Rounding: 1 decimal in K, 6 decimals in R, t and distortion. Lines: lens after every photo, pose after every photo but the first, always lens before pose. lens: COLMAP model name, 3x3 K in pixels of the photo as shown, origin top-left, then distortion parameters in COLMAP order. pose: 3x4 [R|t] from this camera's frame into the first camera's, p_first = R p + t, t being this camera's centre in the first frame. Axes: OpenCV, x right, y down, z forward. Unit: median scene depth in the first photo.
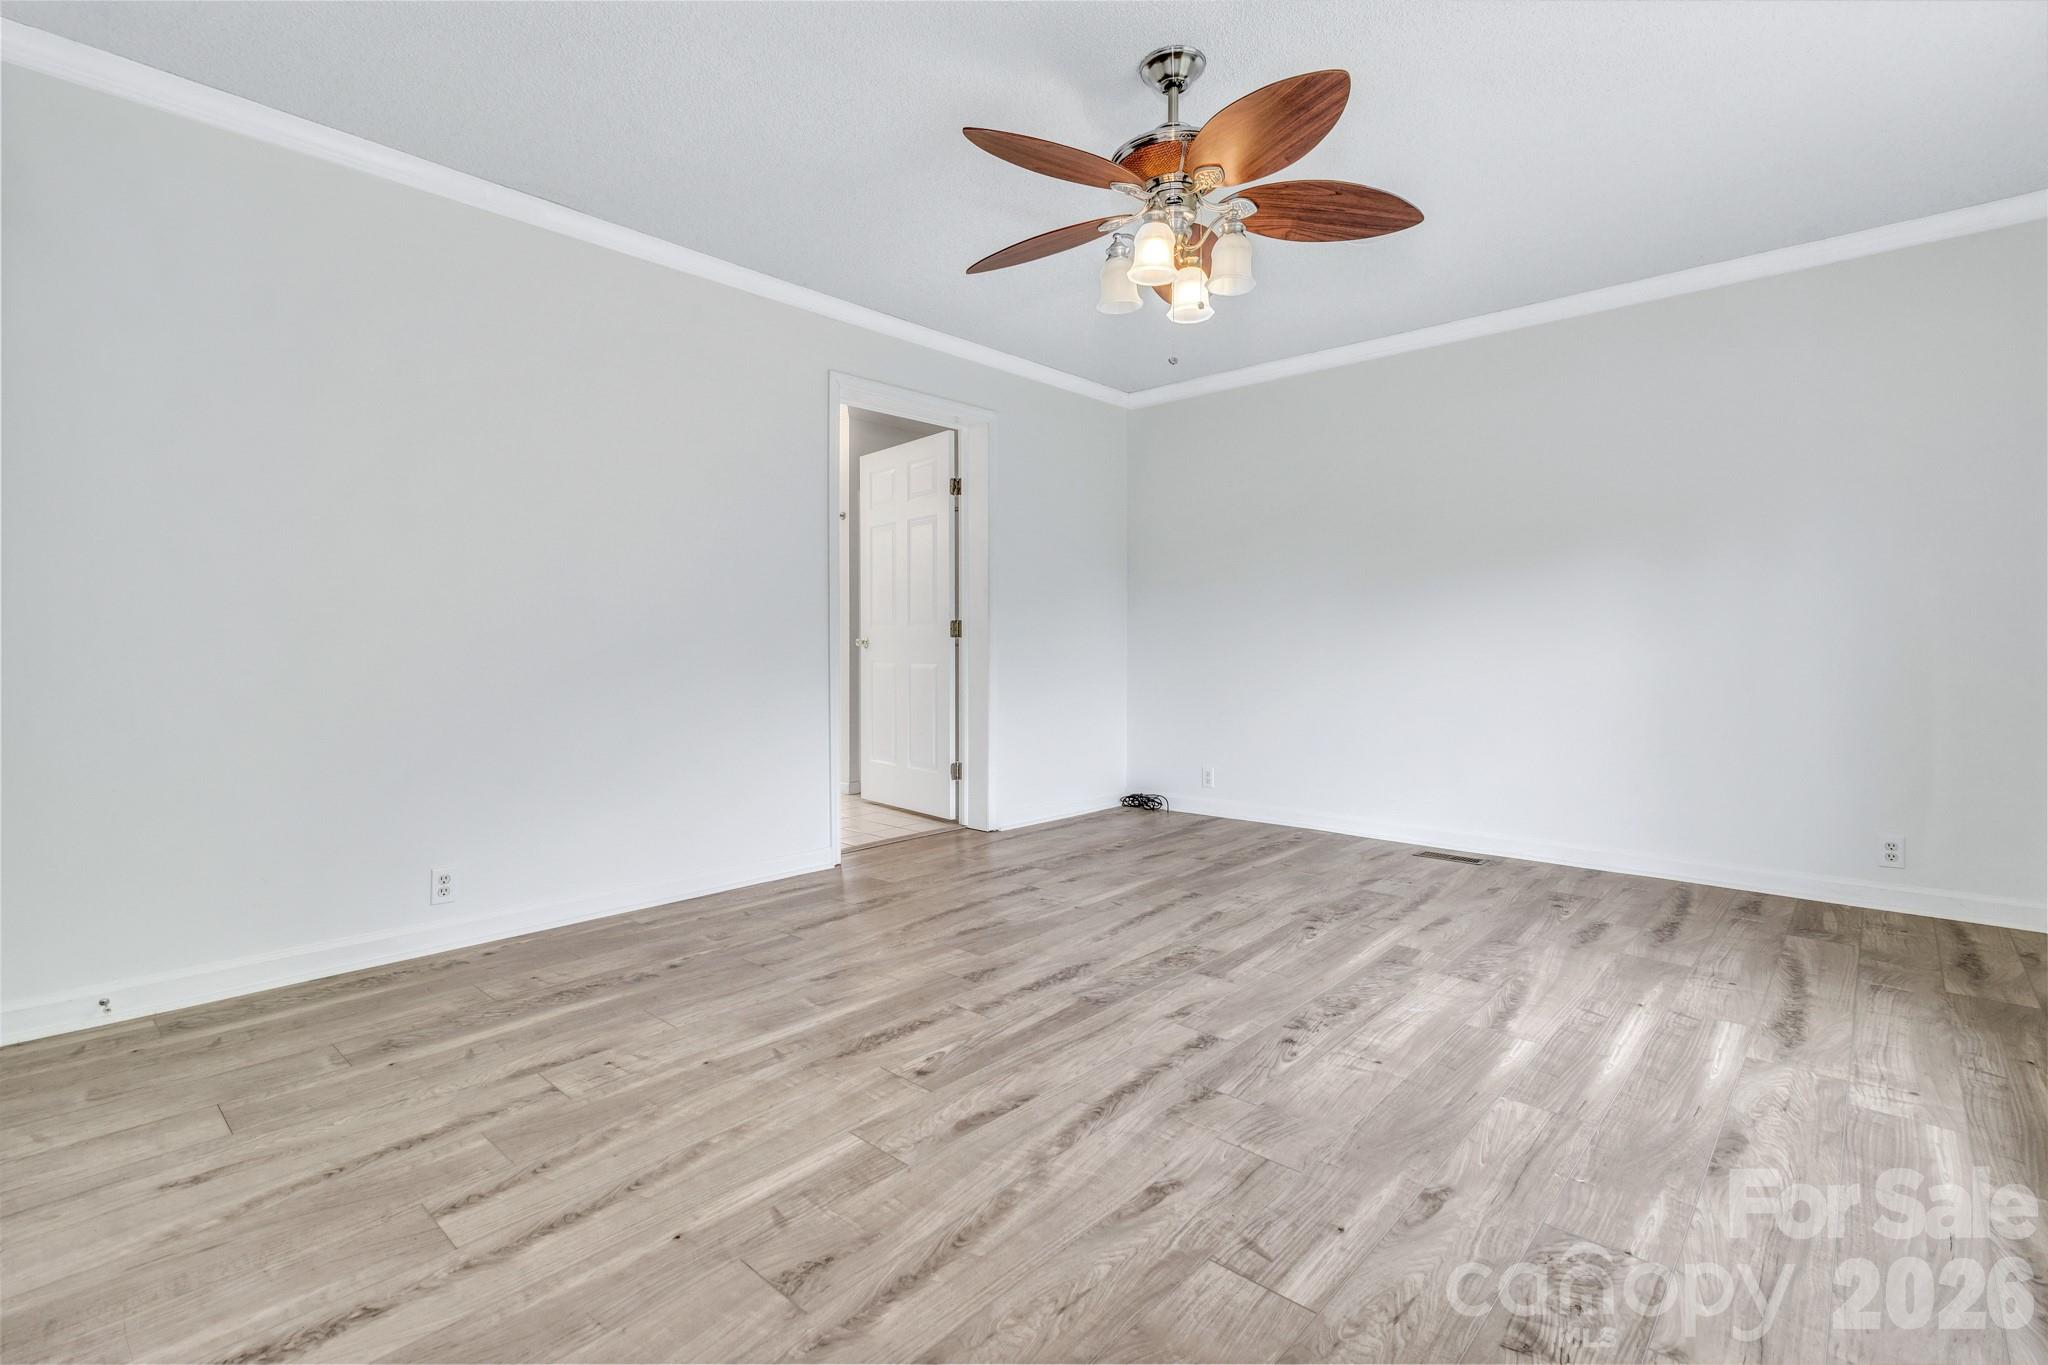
lens RADIAL K [[941.5, 0, 1023.2], [0, 941.5, 673.1], [0, 0, 1]] dist [0.003203, -0.000666]
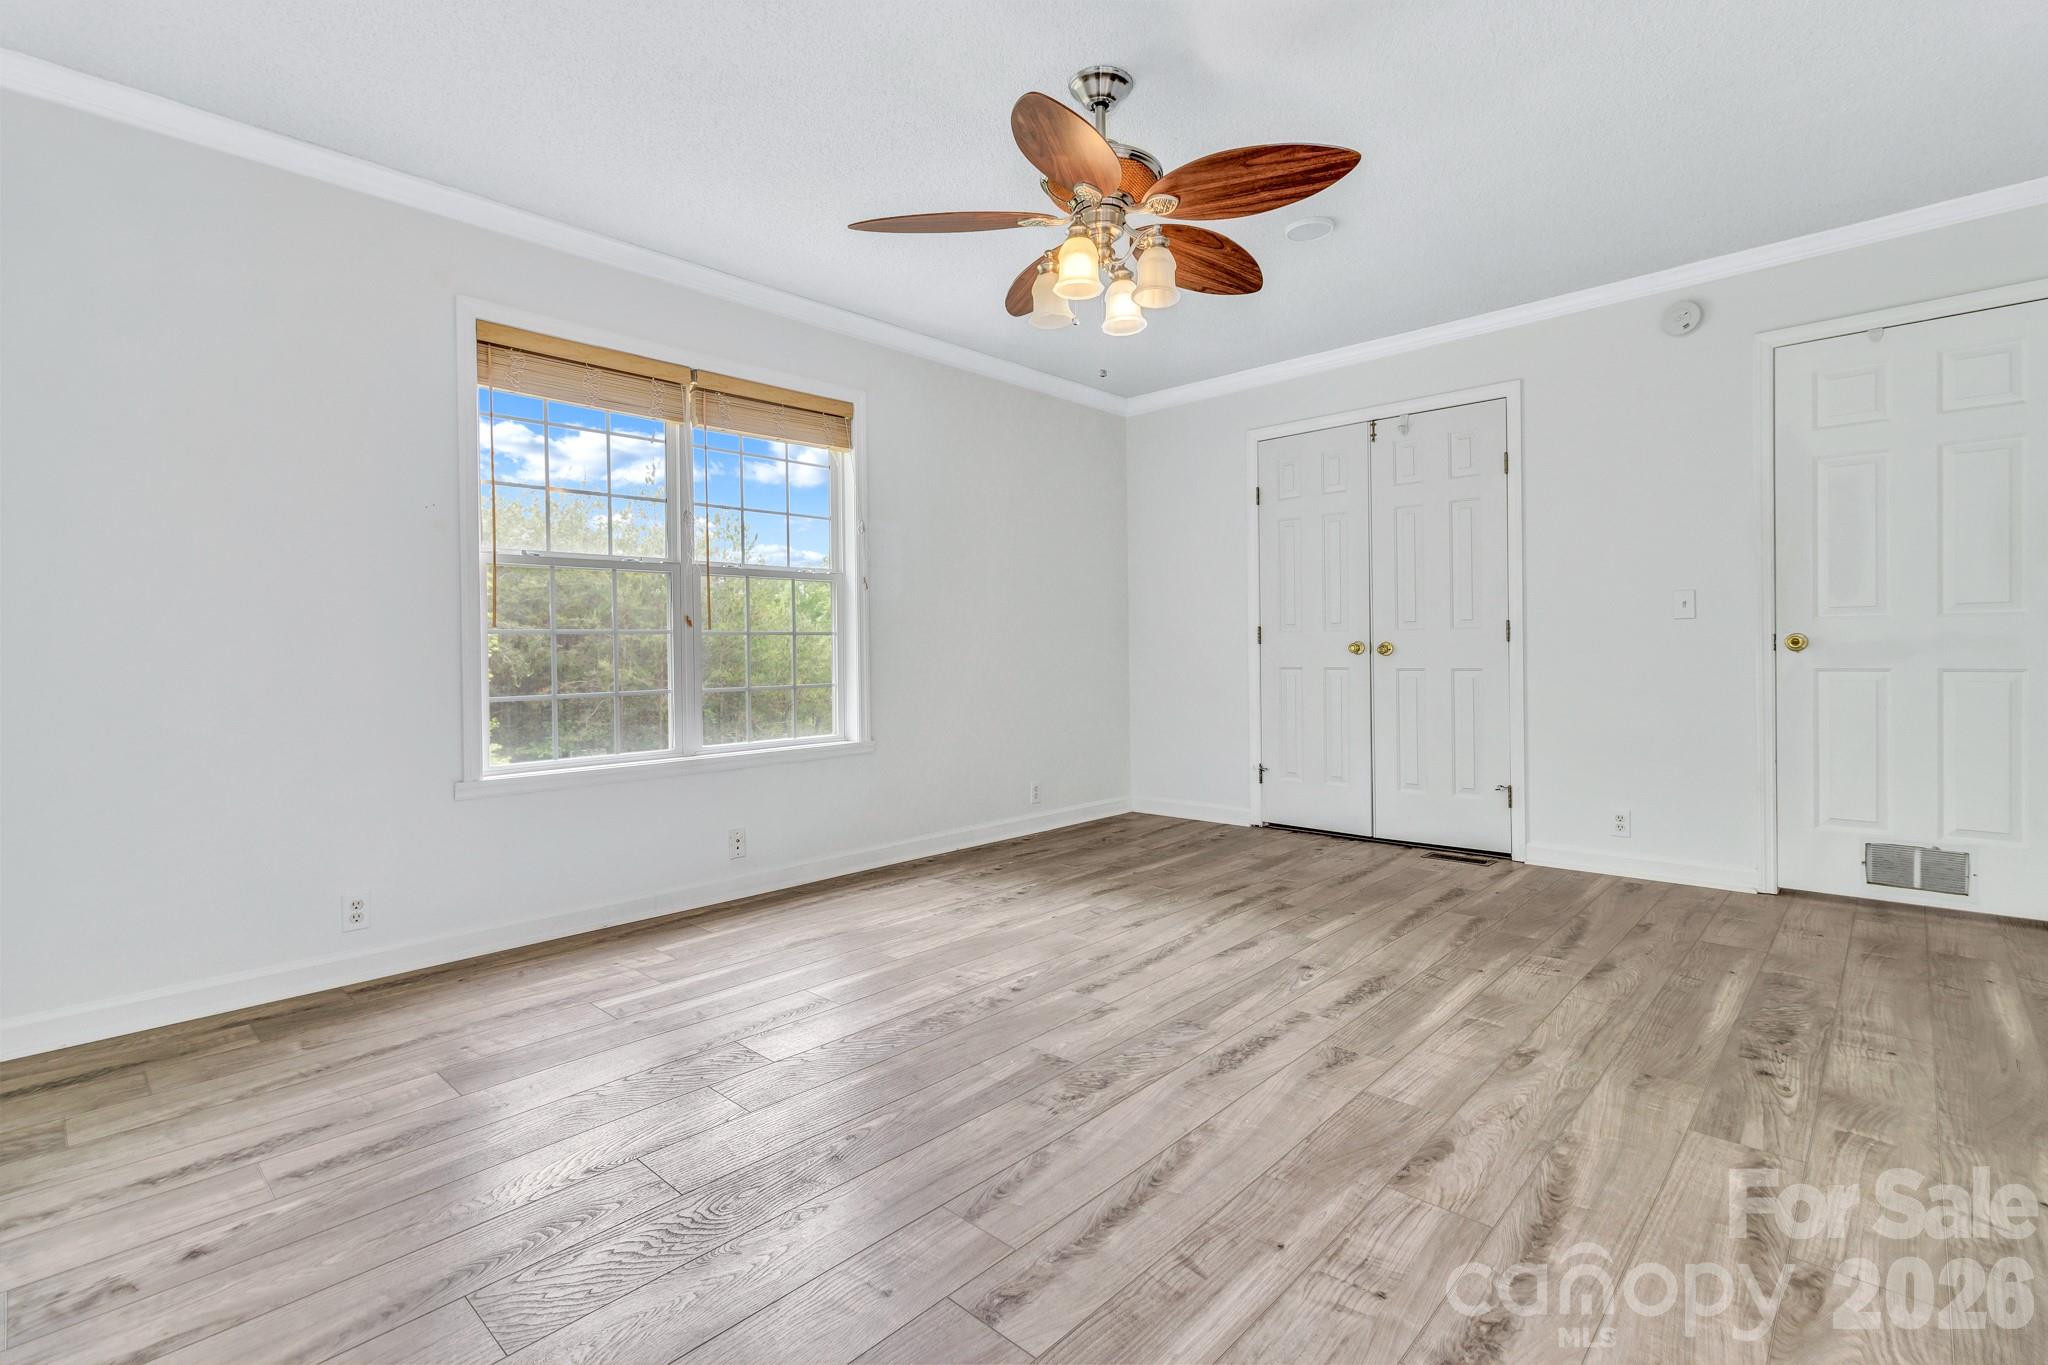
lens RADIAL K [[941.5, 0, 1023.7], [0, 941.5, 666.4], [0, 0, 1]] dist [0.003203, -0.000666]
pose [[-0.999828, 0.013392, 0.012850, 0.242772], [0.014001, 0.998720, 0.048596, -0.067265], [-0.012182, 0.048768, -0.998736, 2.072739]]
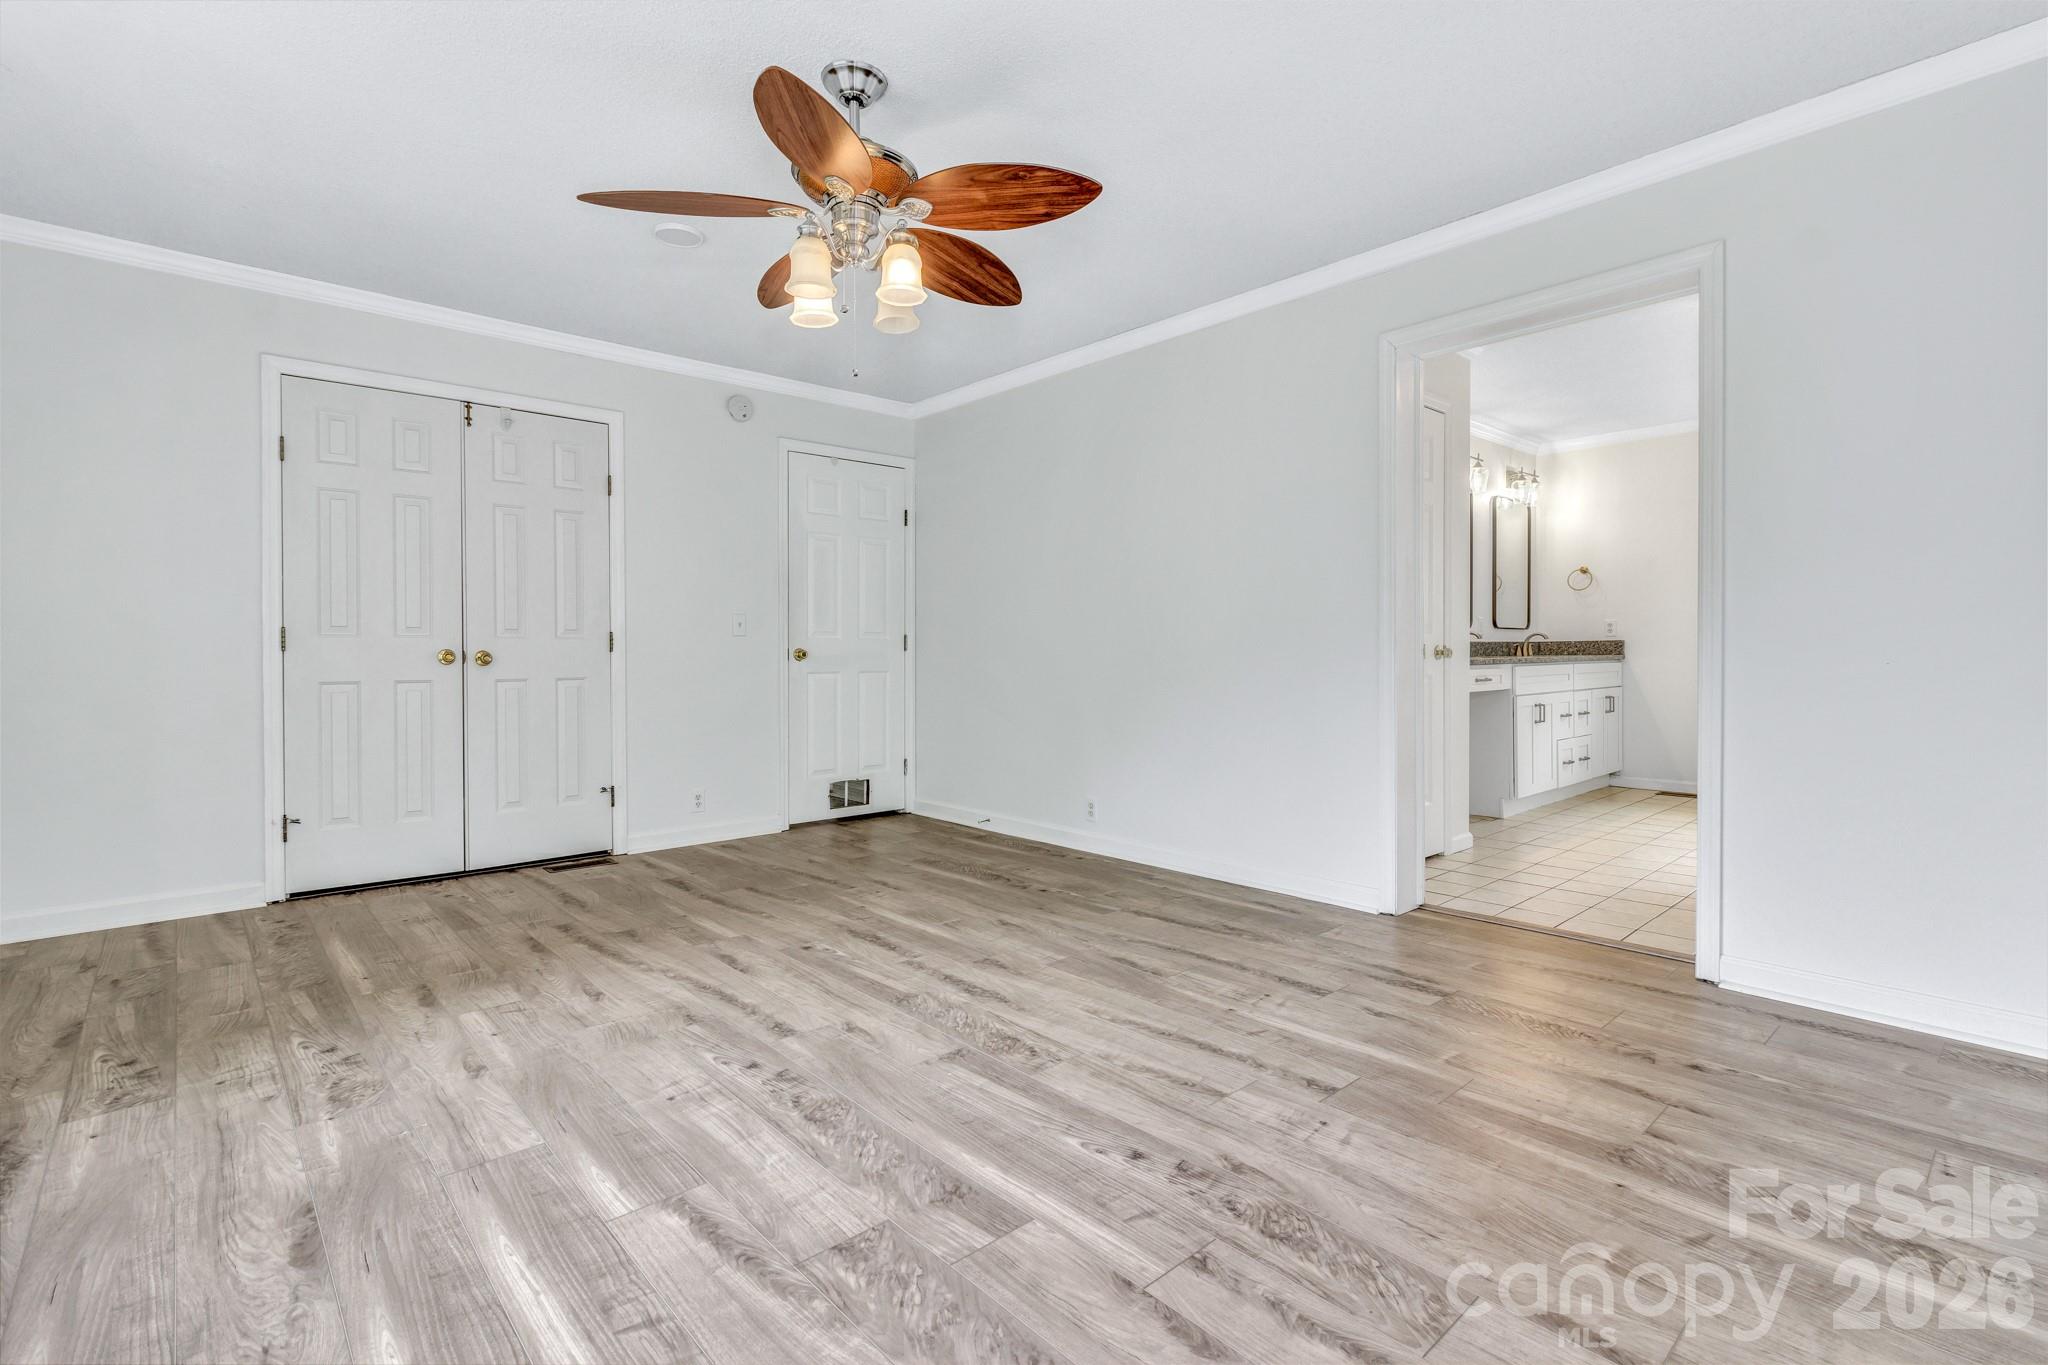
lens RADIAL K [[941.5, 0, 1029.6], [0, 941.5, 668.1], [0, 0, 1]] dist [0.003203, -0.000666]
pose [[-0.097135, 0.018759, -0.995094, 1.166663], [-0.027303, 0.999396, 0.021505, -0.045925], [0.994897, 0.029258, -0.096564, 1.313059]]
